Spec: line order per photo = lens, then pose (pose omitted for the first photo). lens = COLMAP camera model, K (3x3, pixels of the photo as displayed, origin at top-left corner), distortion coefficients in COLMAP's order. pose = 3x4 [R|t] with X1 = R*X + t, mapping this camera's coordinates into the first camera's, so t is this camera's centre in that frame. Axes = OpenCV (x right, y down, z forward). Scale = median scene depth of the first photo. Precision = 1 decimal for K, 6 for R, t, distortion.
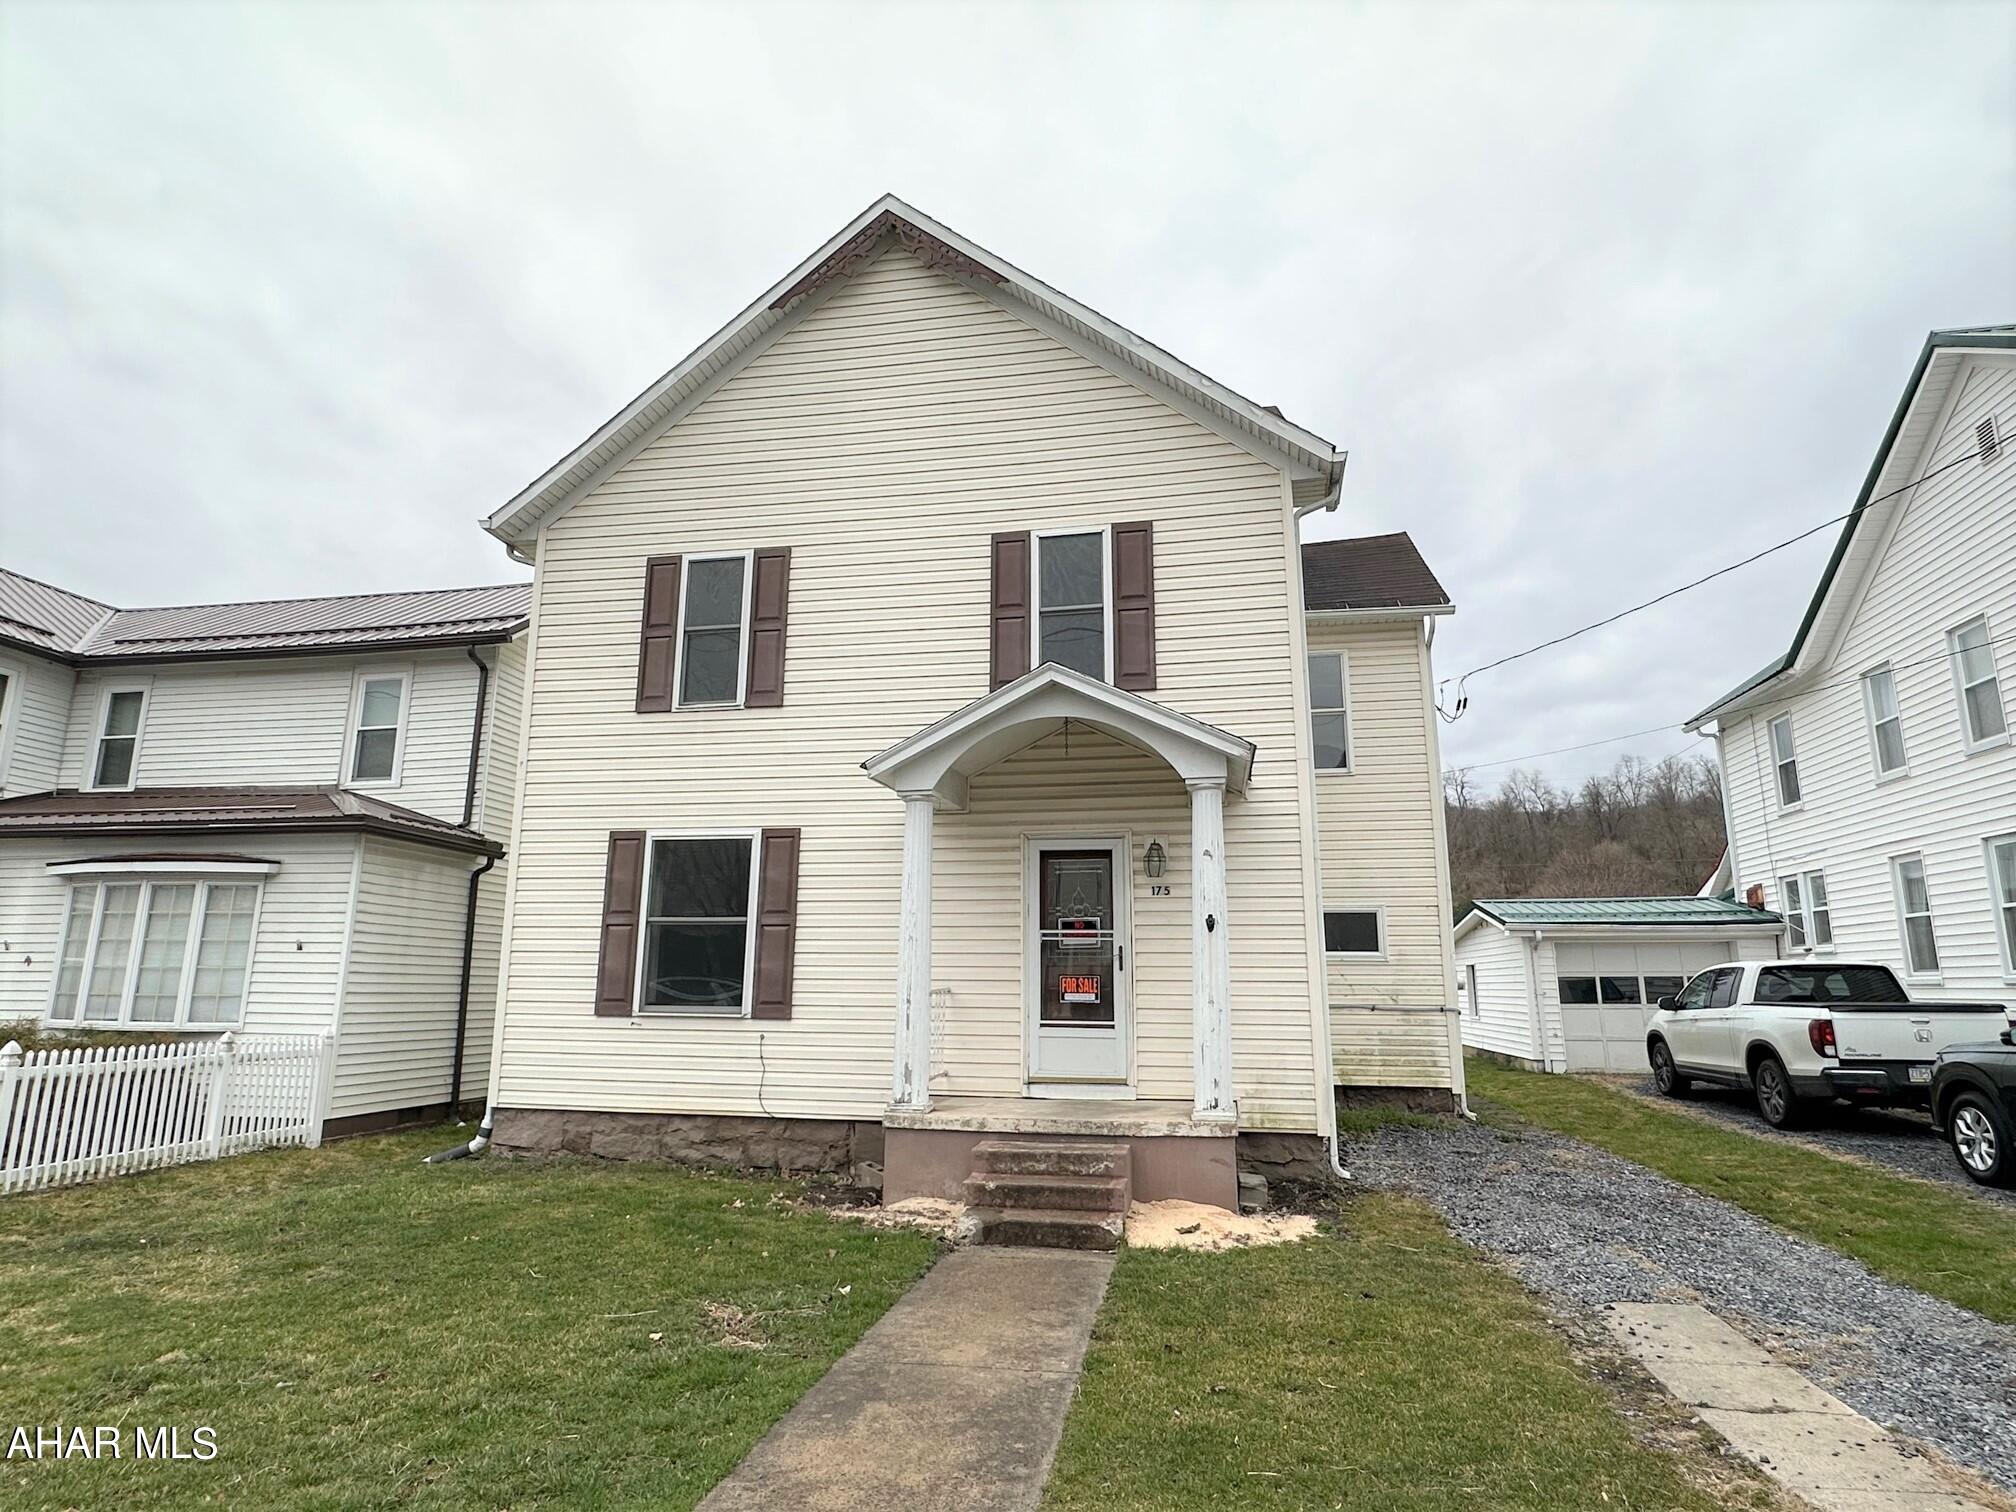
lens RADIAL K [[1089.9, 0, 1014.8], [0, 1089.9, 757.0], [0, 0, 1]] dist [0.001983, 0.000556]
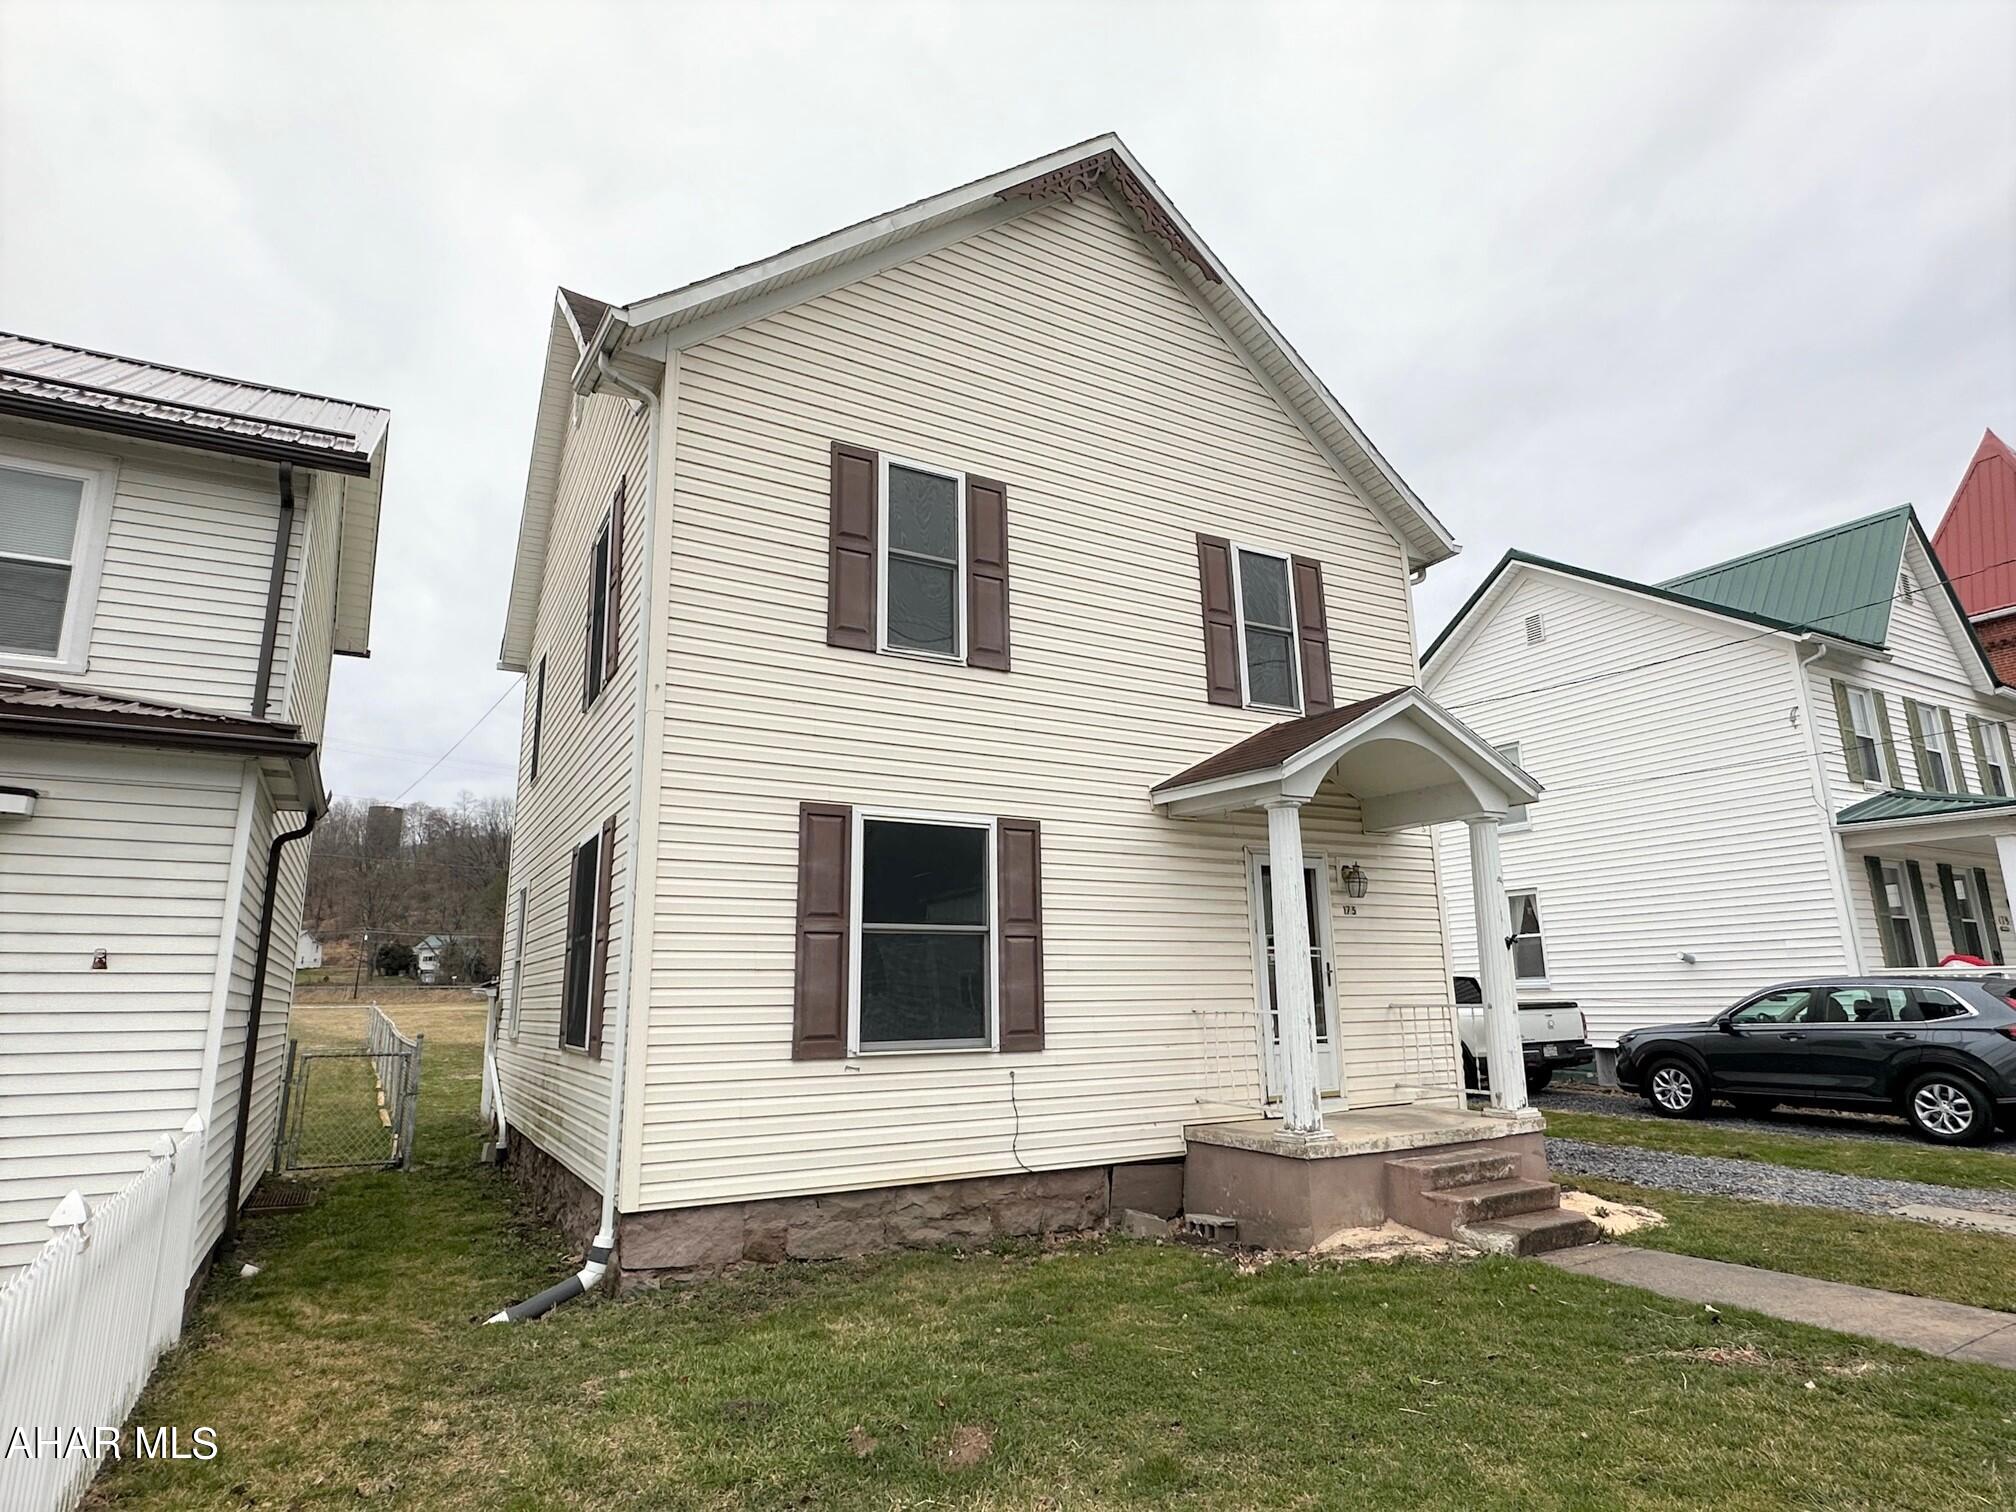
lens RADIAL K [[1089.9, 0, 1008.3], [0, 1089.9, 752.4], [0, 0, 1]] dist [0.001983, 0.000556]
pose [[0.761008, 0.124507, 0.636682, -0.757017], [-0.110226, 0.991956, -0.062234, 0.067874], [-0.639310, -0.022818, 0.768611, 0.372237]]
